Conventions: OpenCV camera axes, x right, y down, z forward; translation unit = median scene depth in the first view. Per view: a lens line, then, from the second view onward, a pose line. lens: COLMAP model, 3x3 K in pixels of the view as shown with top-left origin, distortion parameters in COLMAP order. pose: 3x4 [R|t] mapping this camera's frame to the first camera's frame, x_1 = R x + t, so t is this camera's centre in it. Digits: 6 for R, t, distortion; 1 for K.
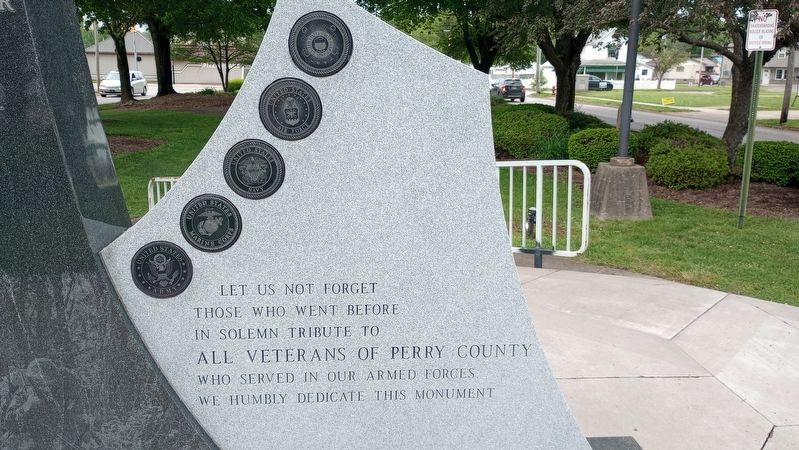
lens RADIAL K [[681.2, 0, 399.5], [0, 681.2, 225.0], [0, 0, 1]] dist [0.042744, -0.006747]
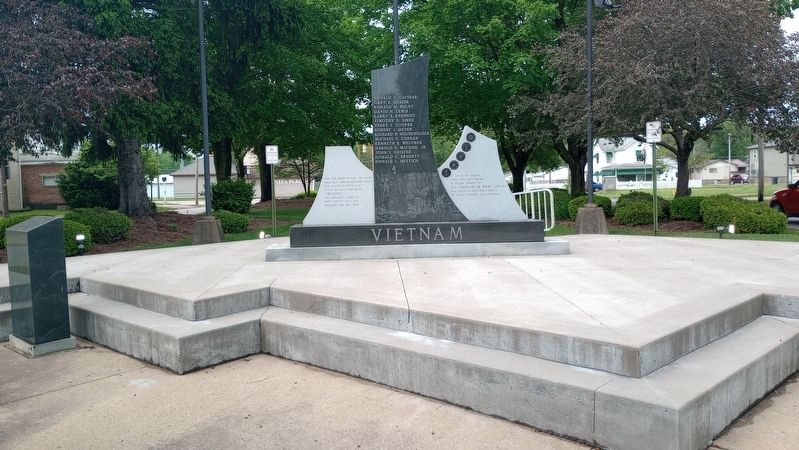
lens RADIAL K [[648.2, 0, 399.5], [0, 648.2, 225.0], [0, 0, 1]] dist [0.053427, -0.097858]
pose [[0.996922, -0.034979, -0.070164, -0.046503], [0.023557, 0.987245, -0.157457, 0.184823], [0.074777, 0.155319, 0.985030, -0.609796]]
